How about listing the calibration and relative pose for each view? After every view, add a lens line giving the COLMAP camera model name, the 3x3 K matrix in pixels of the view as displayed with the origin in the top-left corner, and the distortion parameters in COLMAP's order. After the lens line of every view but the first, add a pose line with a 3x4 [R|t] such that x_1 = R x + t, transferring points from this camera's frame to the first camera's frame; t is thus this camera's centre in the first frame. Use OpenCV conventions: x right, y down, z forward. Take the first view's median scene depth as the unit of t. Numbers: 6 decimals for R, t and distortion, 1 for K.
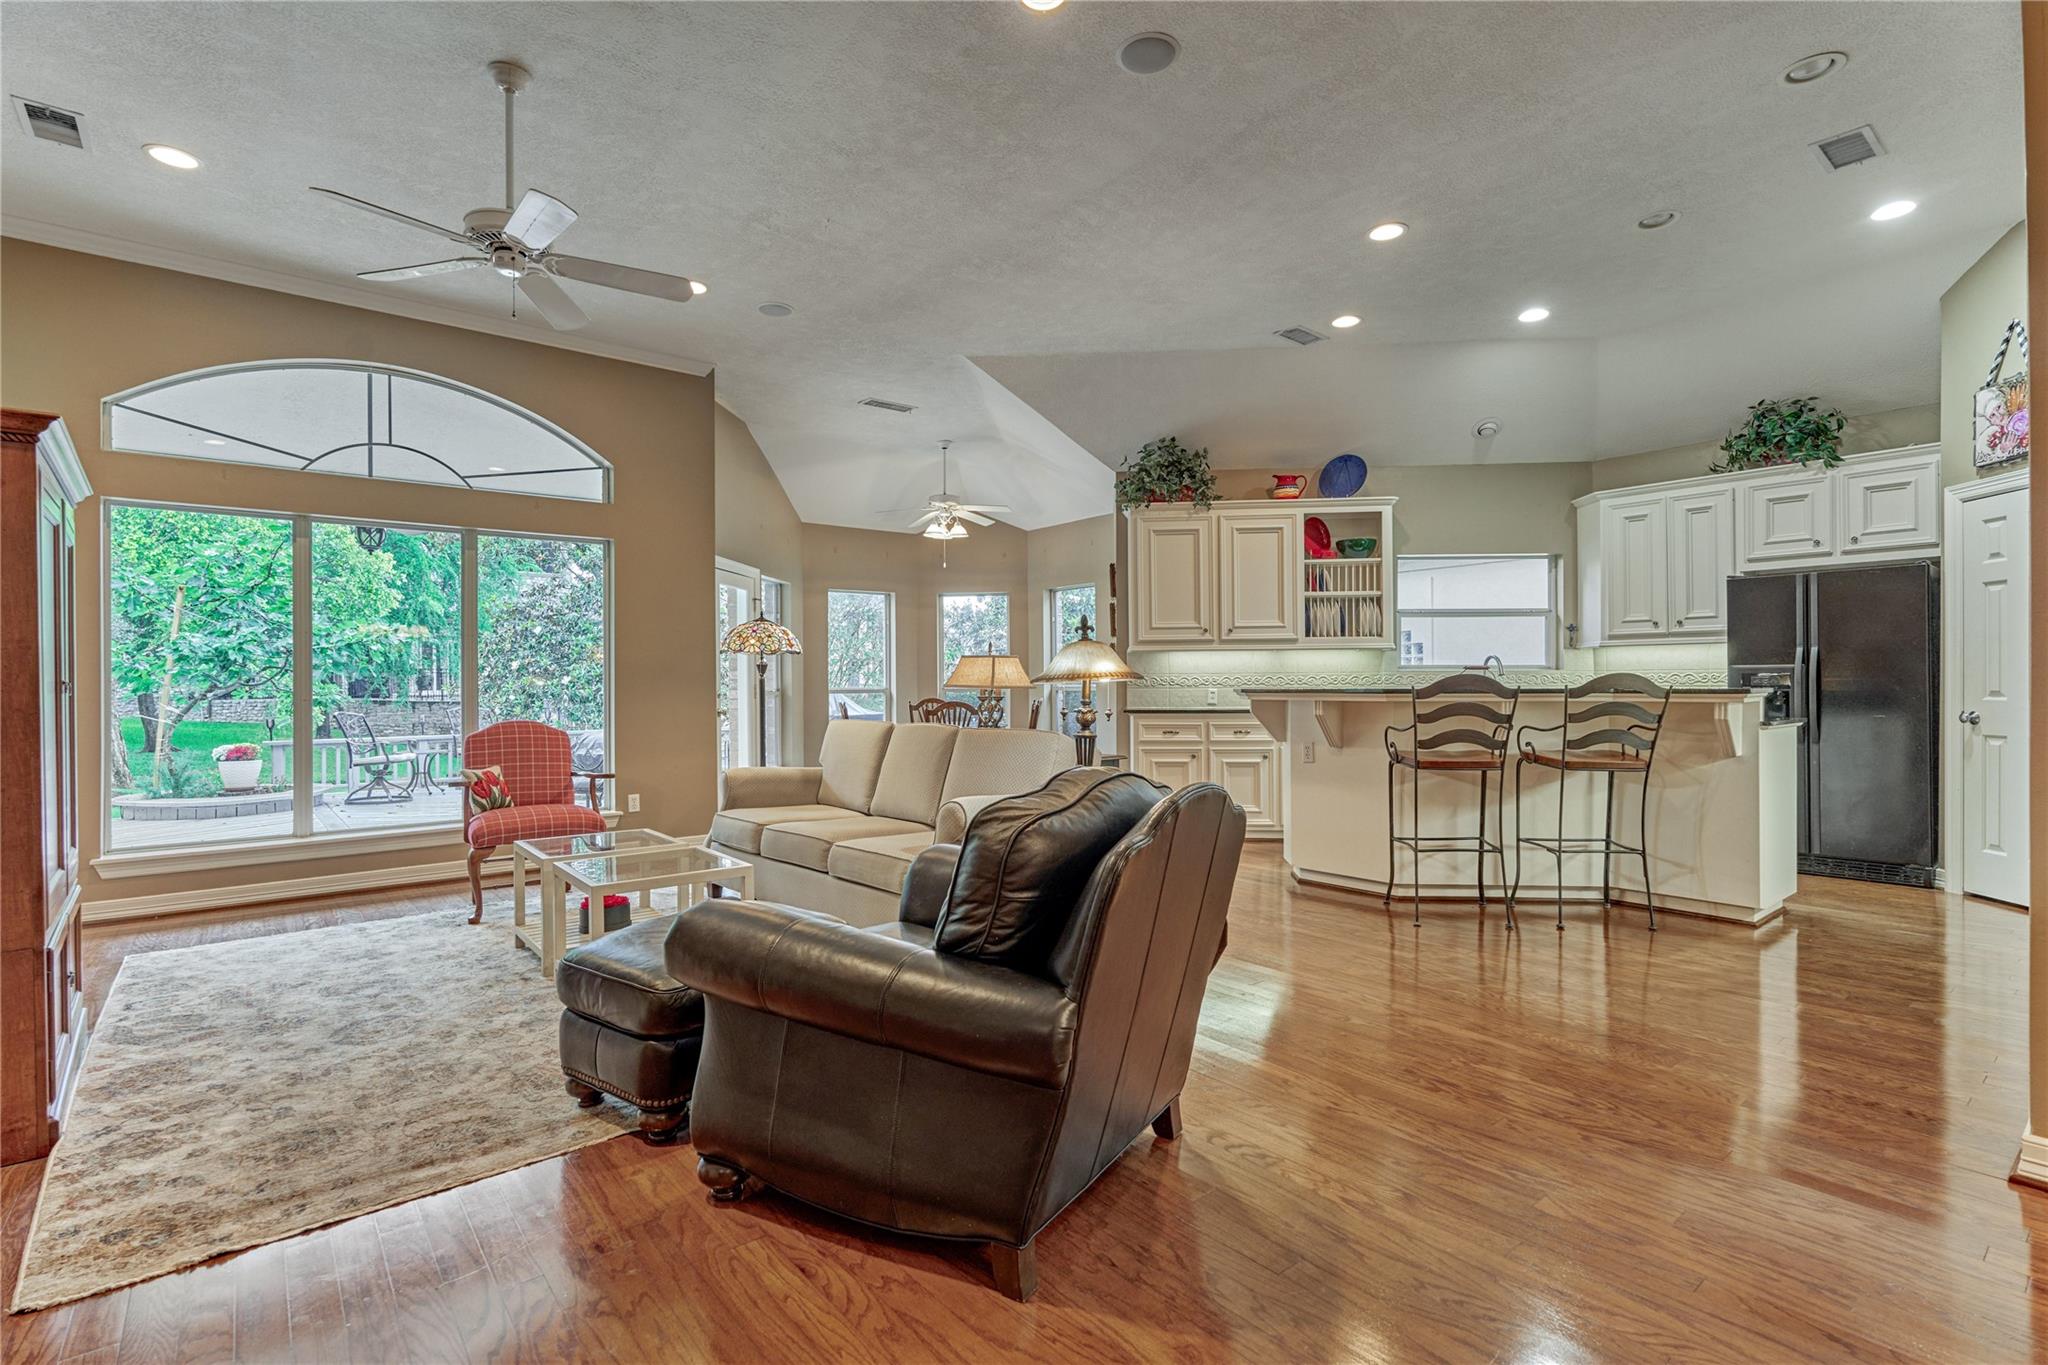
lens RADIAL K [[953.1, 0, 1026.6], [0, 953.1, 682.0], [0, 0, 1]] dist [-0.002800, -0.000888]
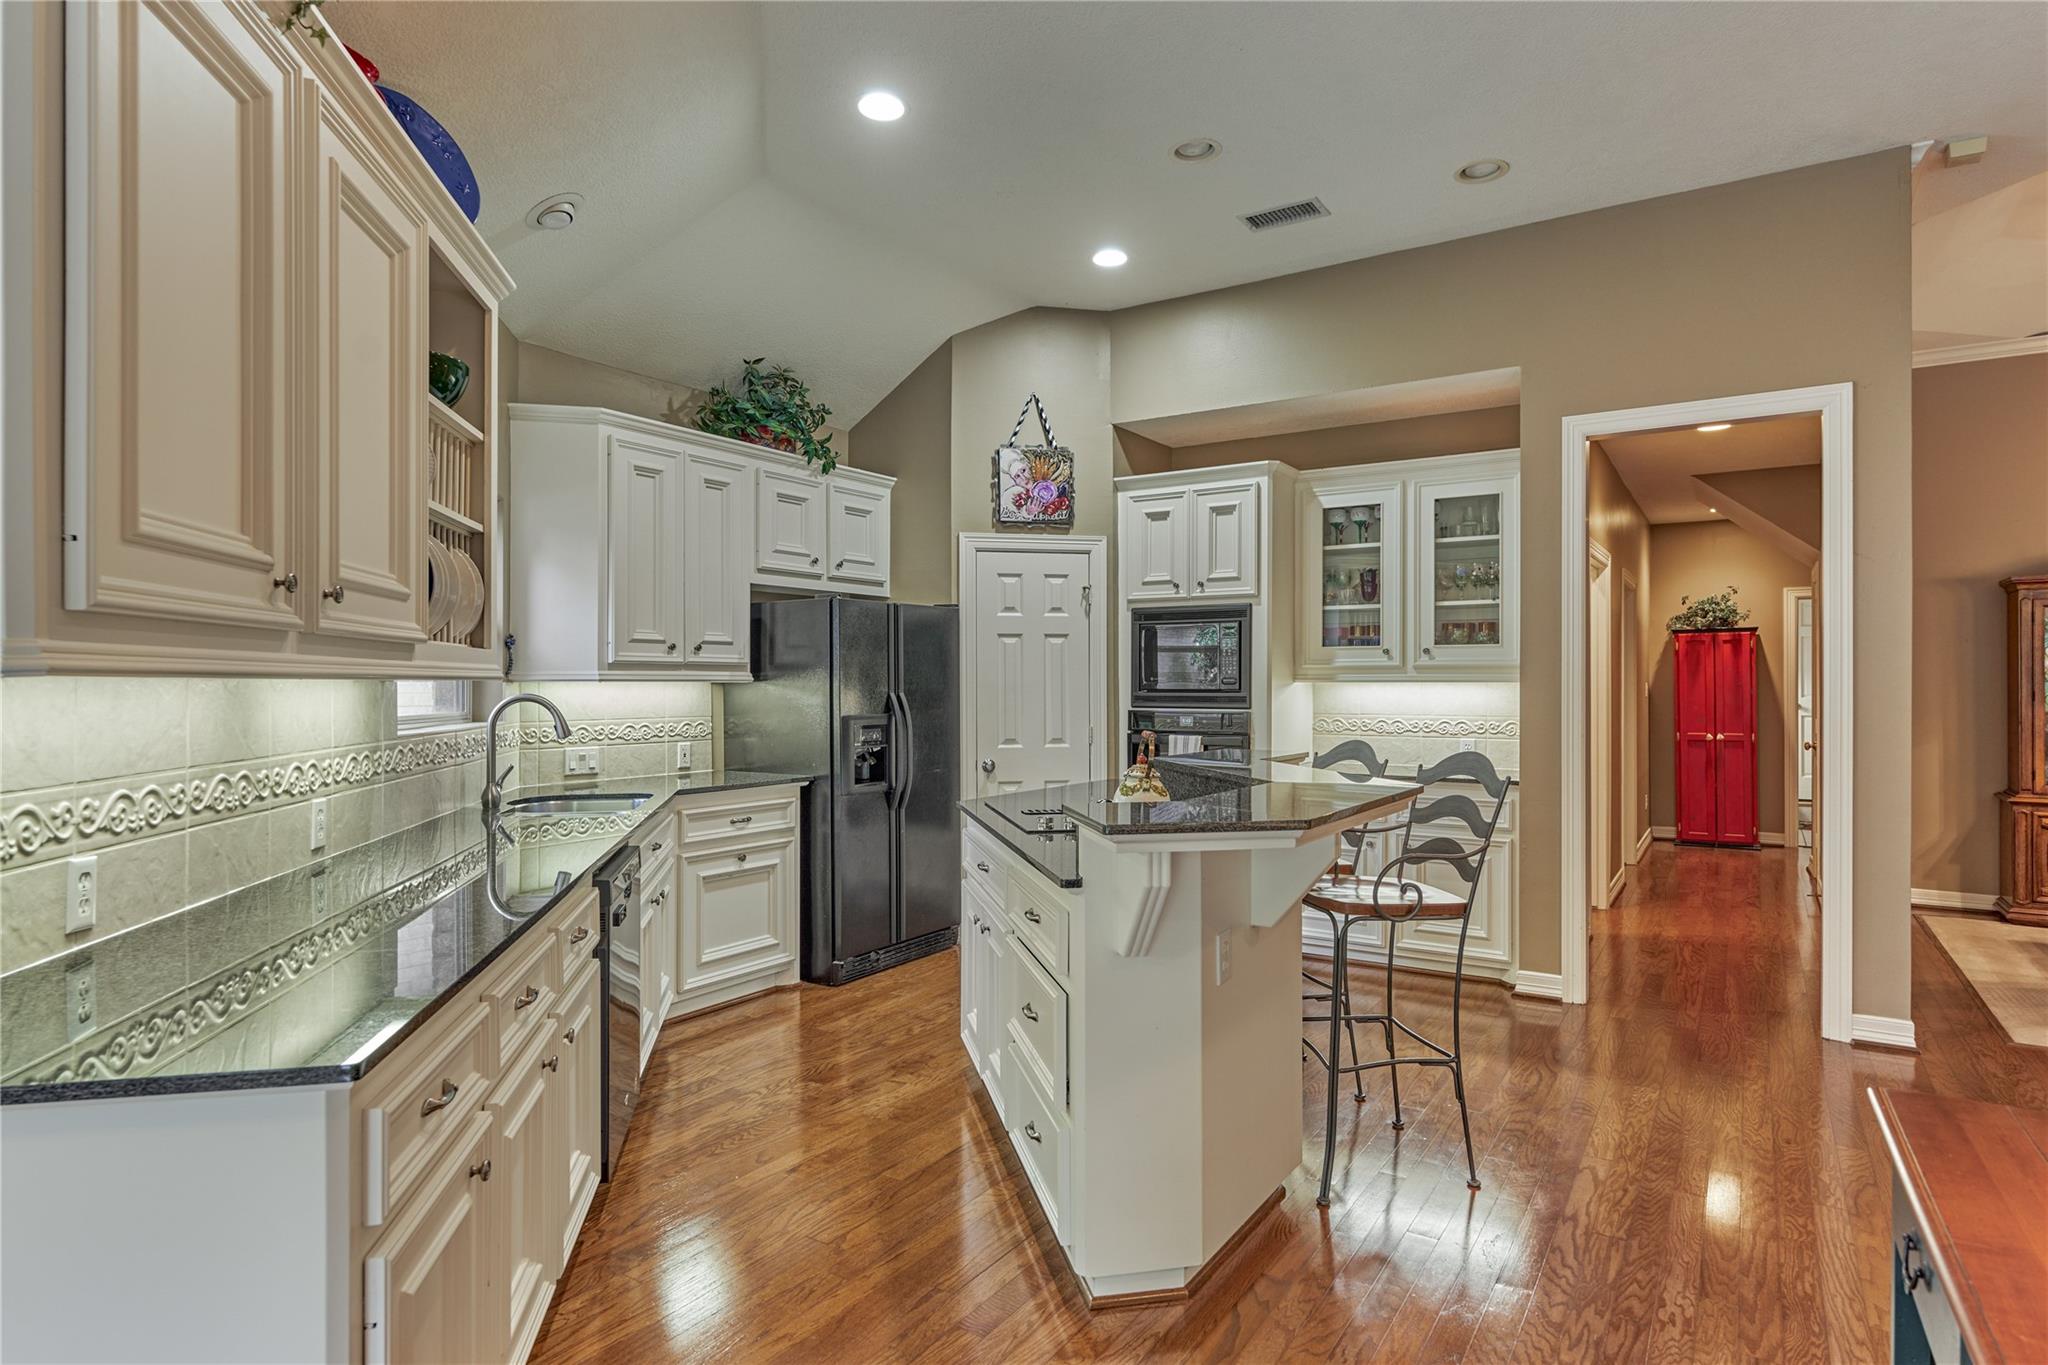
lens RADIAL K [[1102.3, 0, 1027.9], [0, 1102.3, 679.7], [0, 0, 1]] dist [-0.001065, 0.000451]
pose [[-0.298846, 0.009144, 0.954258, -0.109300], [0.000120, 0.999954, -0.009545, -0.033697], [-0.954301, -0.002738, -0.298833, 1.022845]]
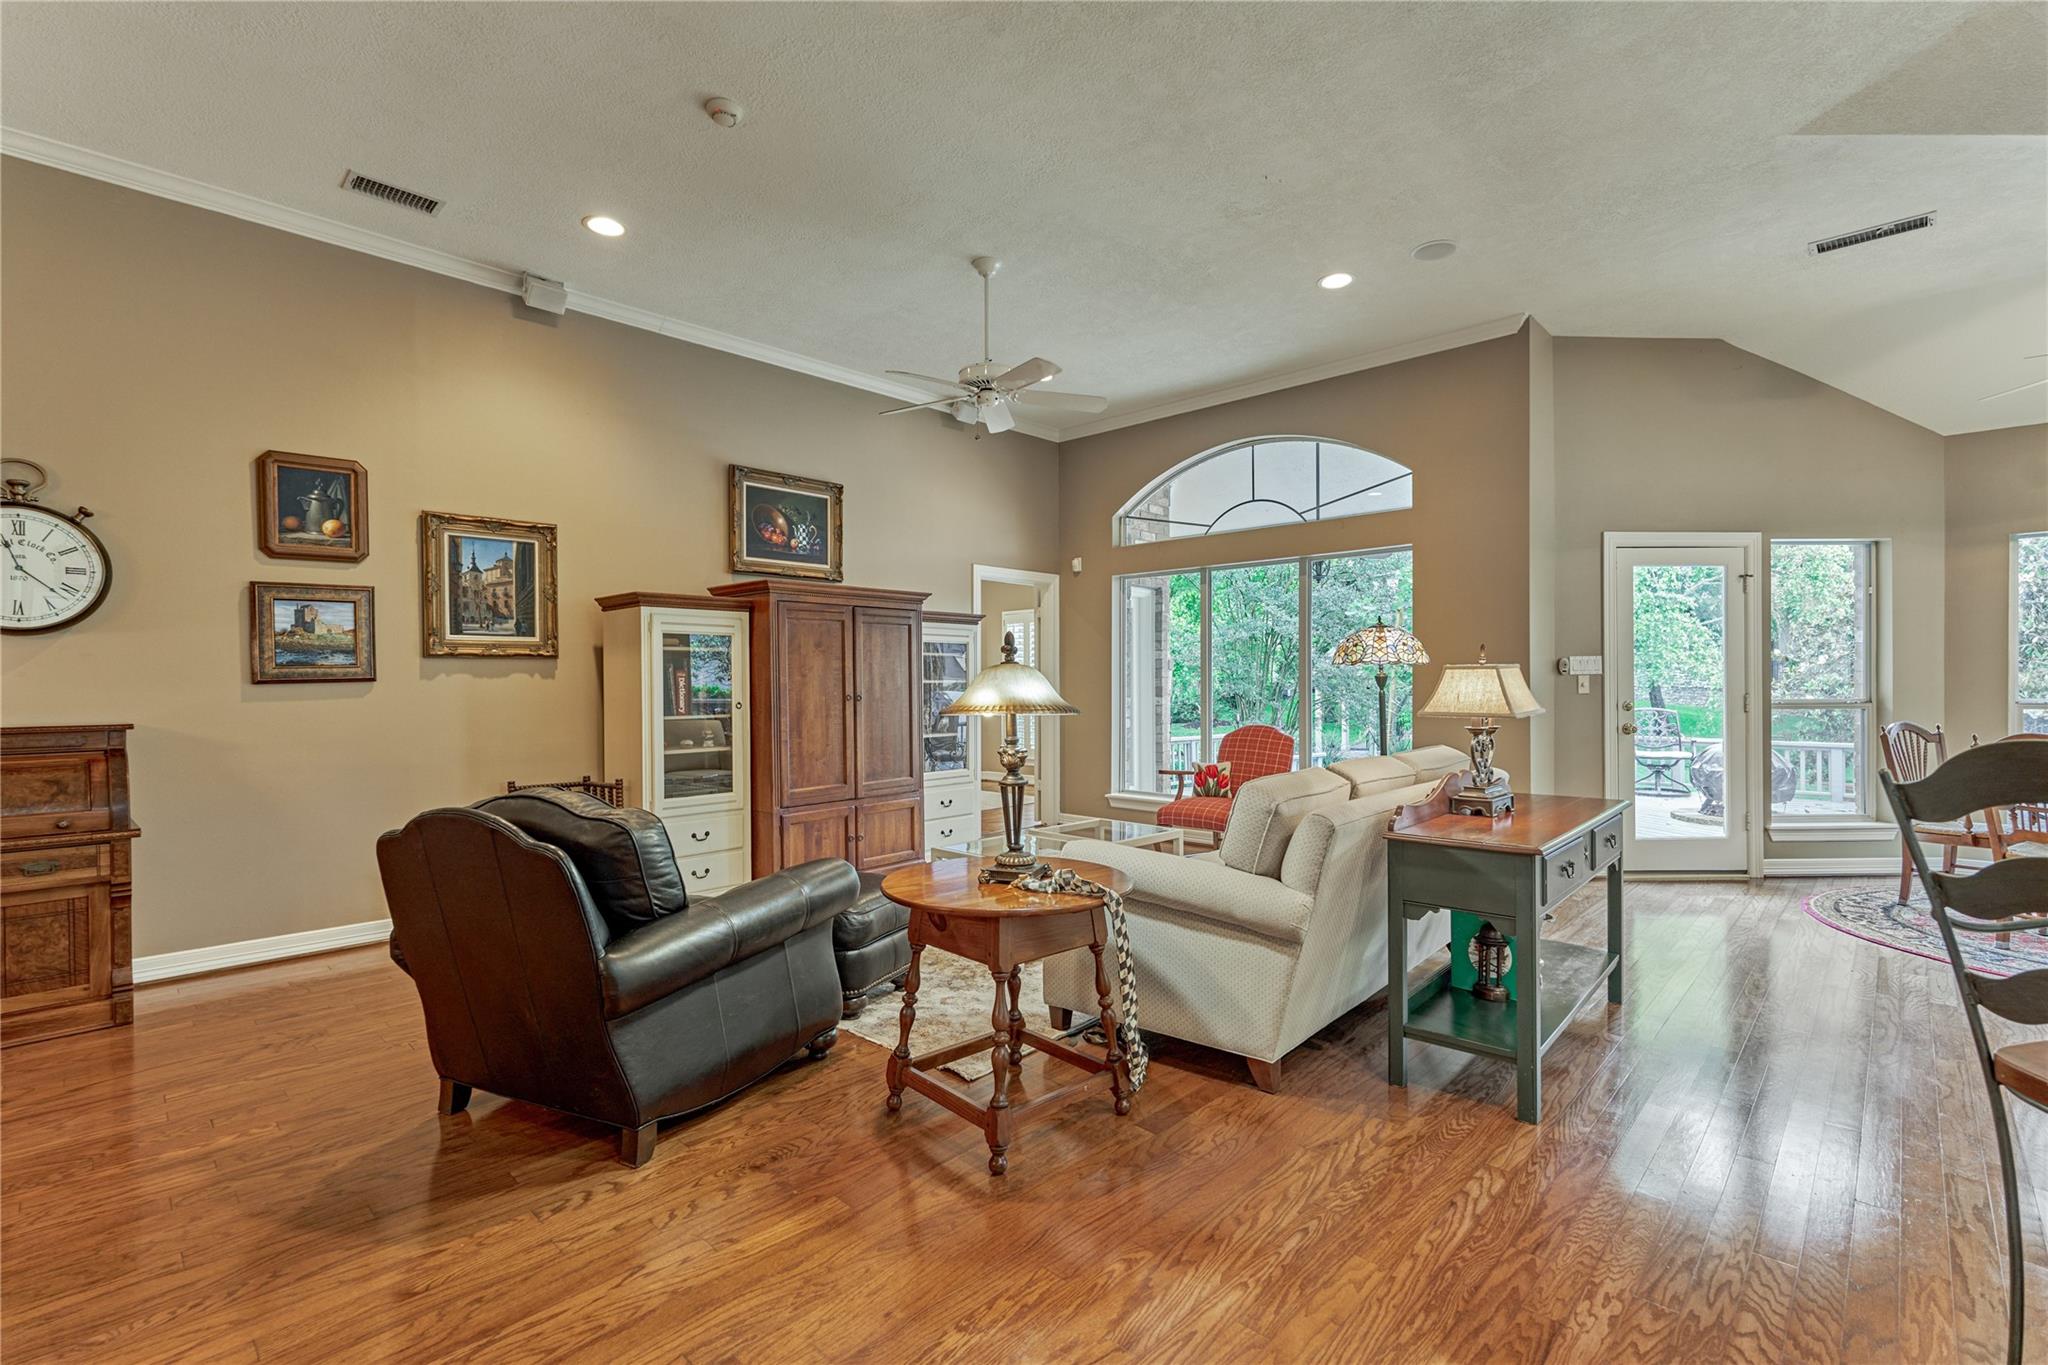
lens RADIAL K [[918.1, 0, 1024.0], [0, 918.1, 682.5], [0, 0, 1]] dist [0.001200, 0.000298]
pose [[0.119251, 0.007441, -0.992836, 0.444839], [0.004941, 0.999955, 0.008088, -0.018078], [0.992852, -0.005870, 0.119209, 0.489396]]
